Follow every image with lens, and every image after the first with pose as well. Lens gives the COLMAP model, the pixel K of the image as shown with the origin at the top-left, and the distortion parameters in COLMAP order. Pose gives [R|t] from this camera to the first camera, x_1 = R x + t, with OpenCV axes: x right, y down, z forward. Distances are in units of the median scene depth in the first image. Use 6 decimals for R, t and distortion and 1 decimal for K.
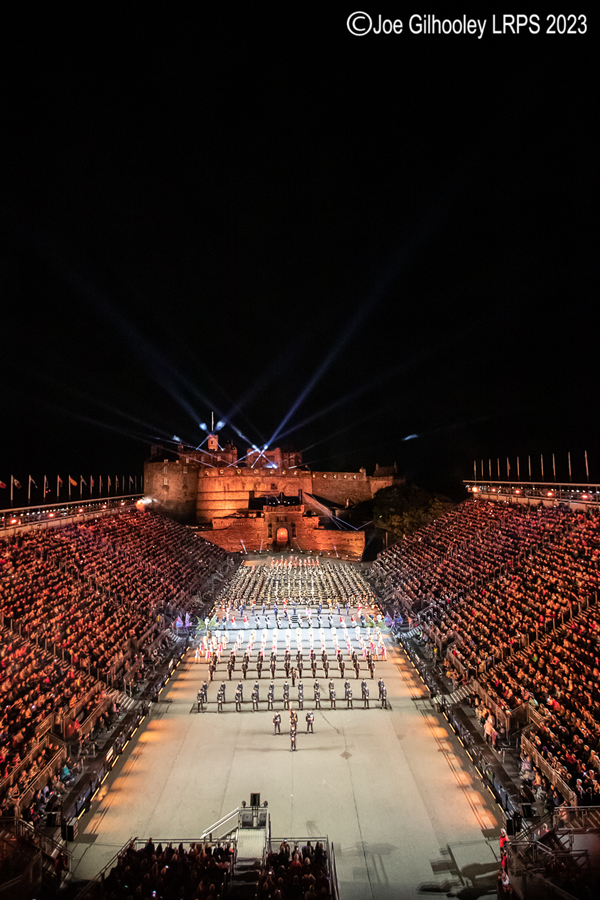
lens RADIAL K [[476.4, 0, 283.7], [0, 476.4, 447.9], [0, 0, 1]] dist [-0.049575, 0.024062]
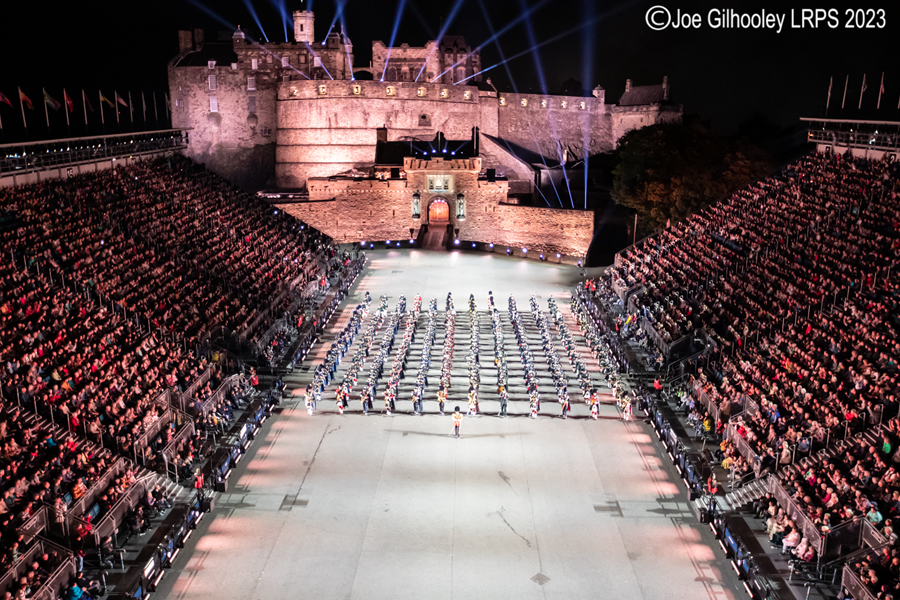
lens RADIAL K [[597.7, 0, 446.7], [0, 597.7, 289.0], [0, 0, 1]] dist [-0.006323, 0.036725]
pose [[0.998635, 0.014221, 0.050252, -0.029701], [-0.029898, 0.944615, 0.326816, 0.045035], [-0.042822, -0.327873, 0.943751, 0.361228]]
